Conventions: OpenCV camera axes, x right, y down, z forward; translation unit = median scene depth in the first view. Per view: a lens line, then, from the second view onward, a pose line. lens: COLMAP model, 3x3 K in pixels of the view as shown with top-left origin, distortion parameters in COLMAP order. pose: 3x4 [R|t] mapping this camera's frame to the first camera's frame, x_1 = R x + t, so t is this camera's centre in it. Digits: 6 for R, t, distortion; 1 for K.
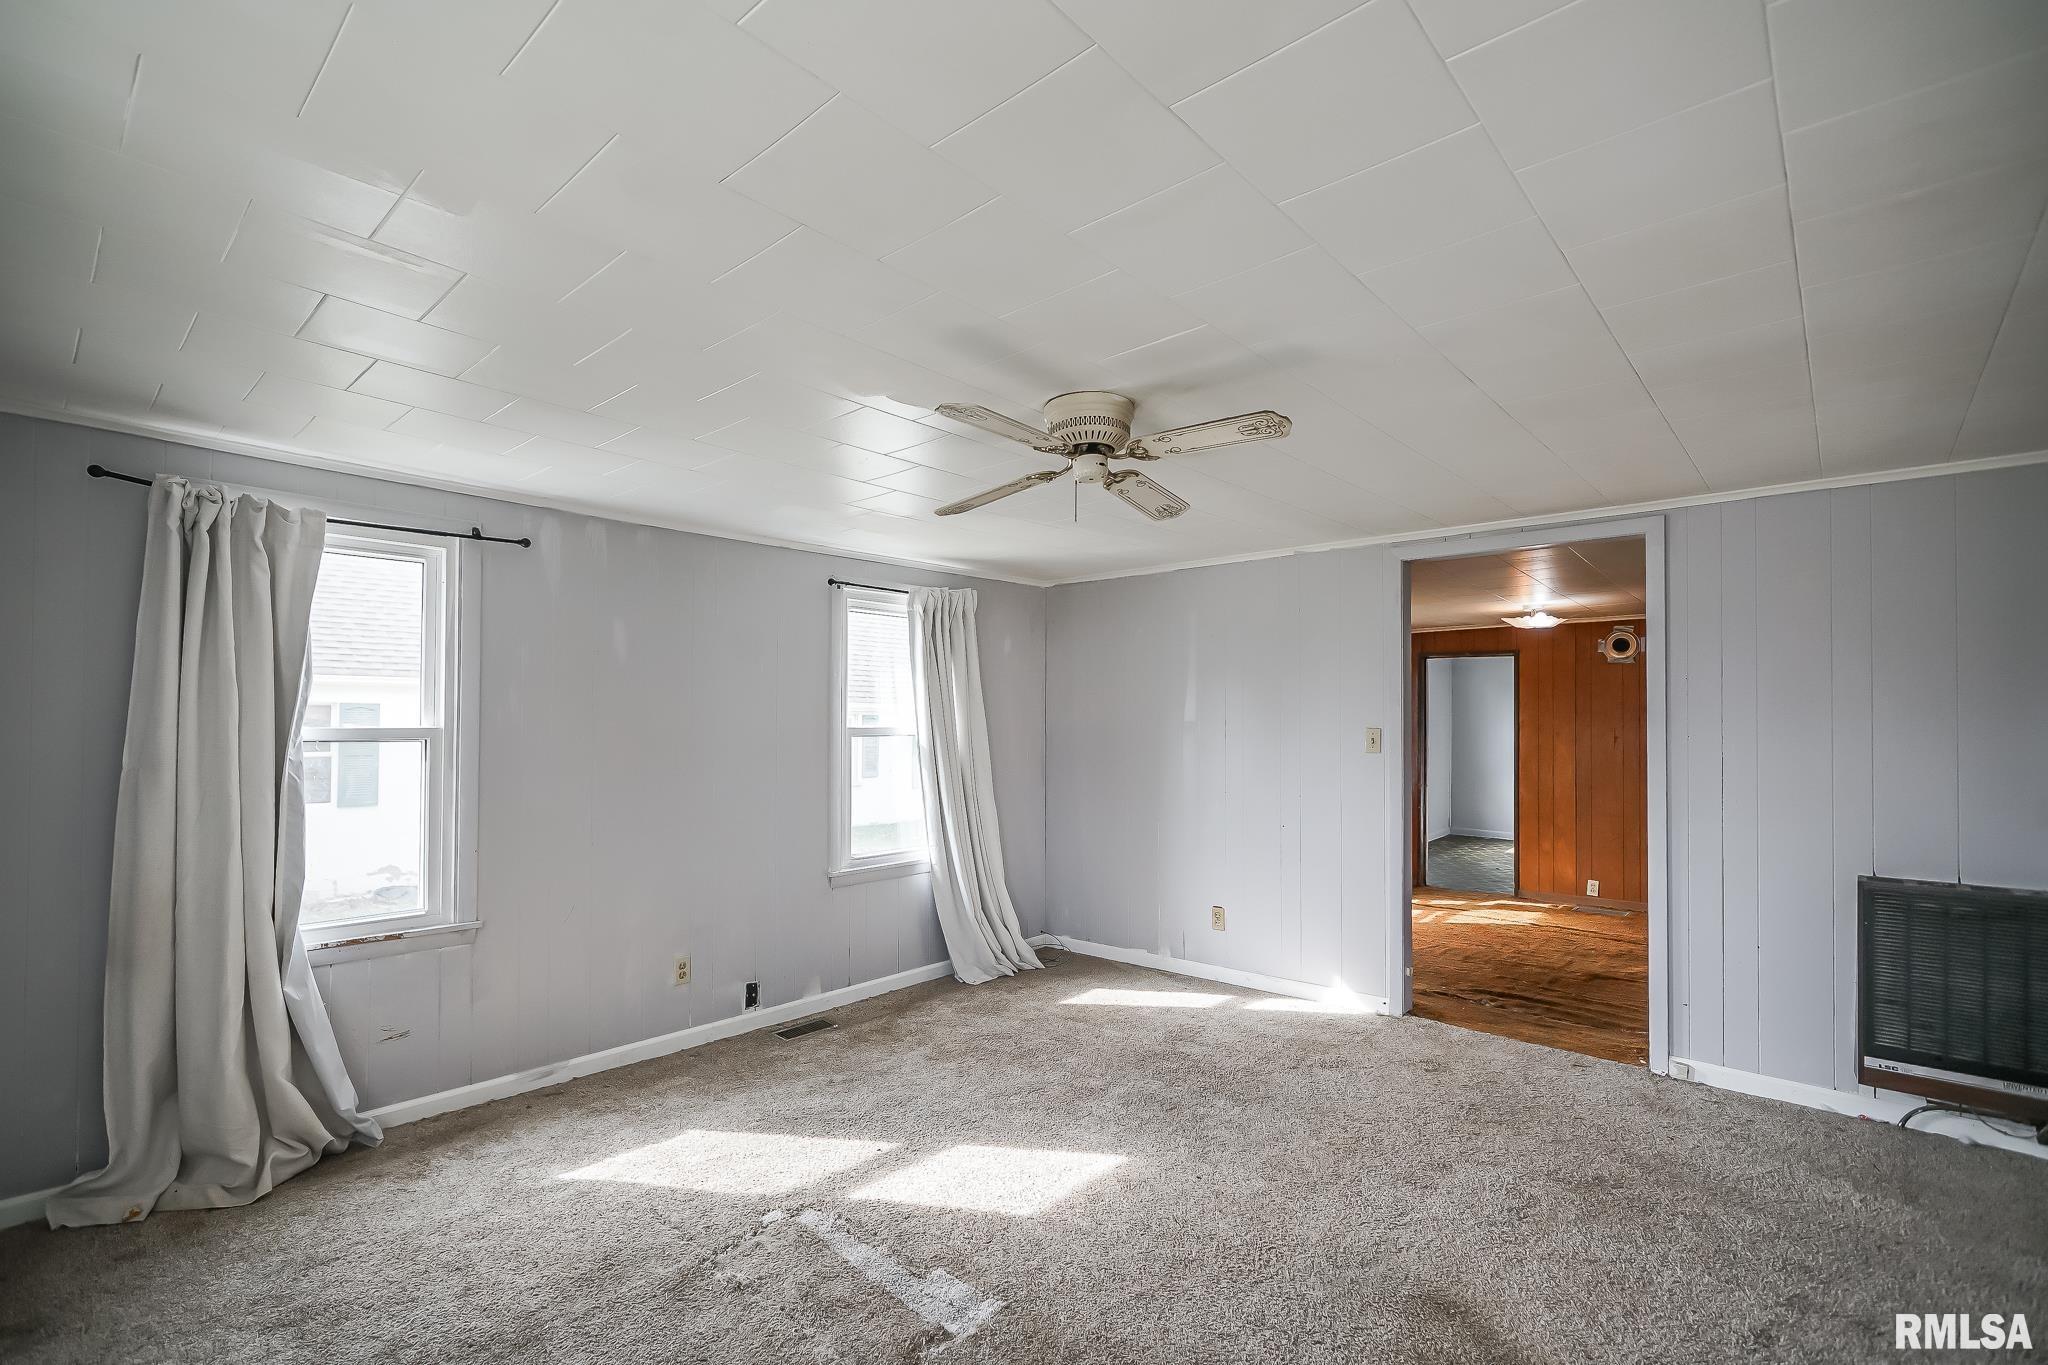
lens RADIAL K [[902.1, 0, 1019.4], [0, 902.1, 718.6], [0, 0, 1]] dist [0.001435, 0.000207]
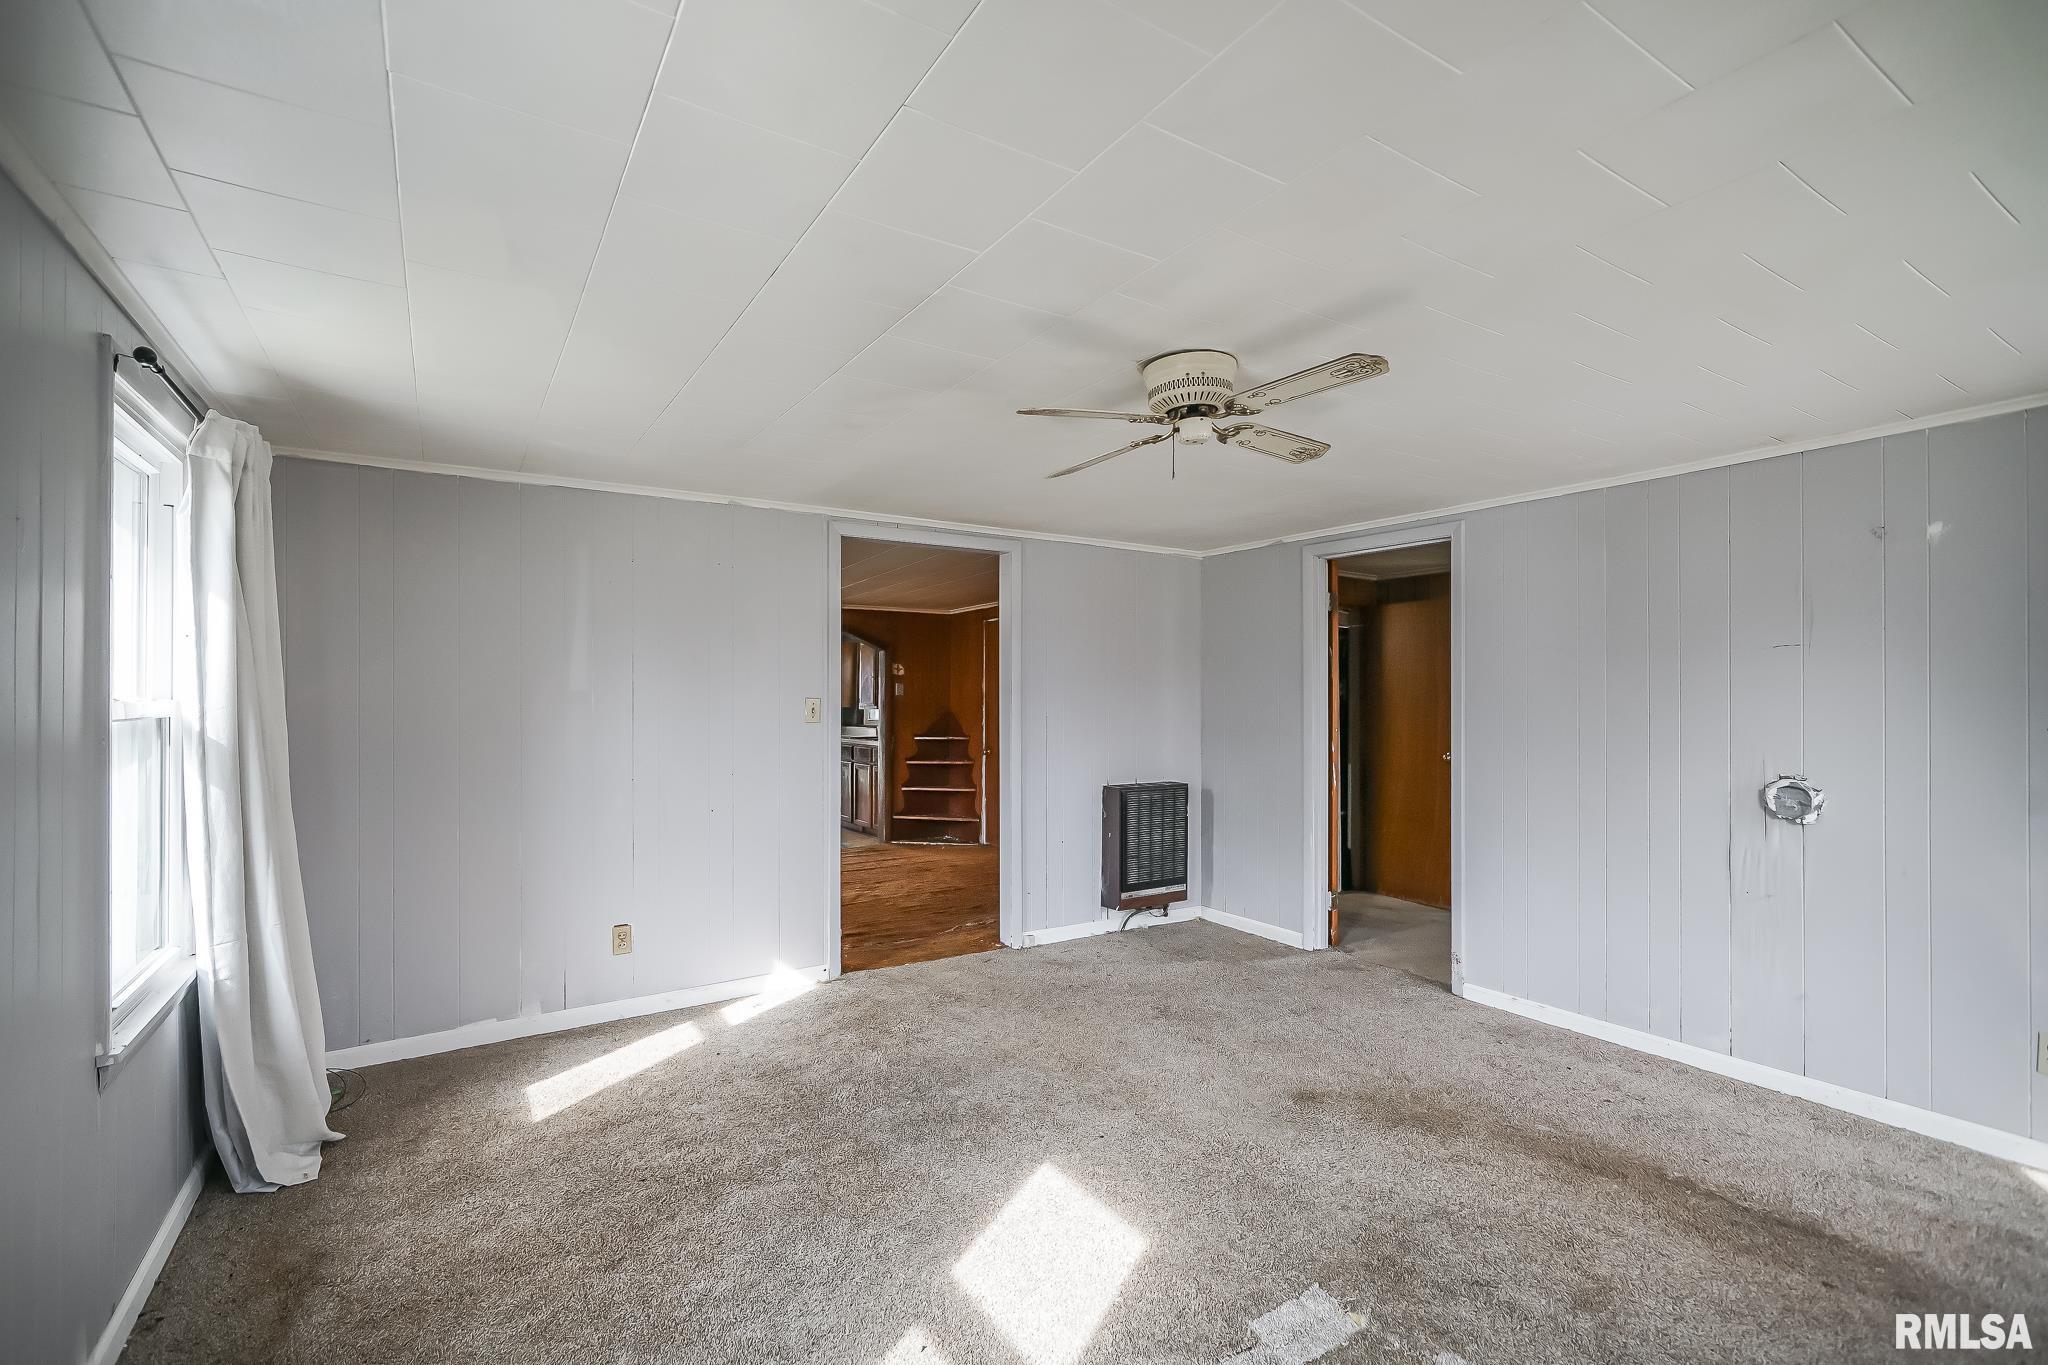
lens RADIAL K [[915.1, 0, 1018.8], [0, 915.1, 690.5], [0, 0, 1]] dist [-0.001136, -0.000141]
pose [[0.276370, 0.003182, 0.961046, -0.581597], [-0.004497, 0.999988, -0.002018, 0.003779], [-0.961041, -0.003764, 0.276381, 0.568339]]
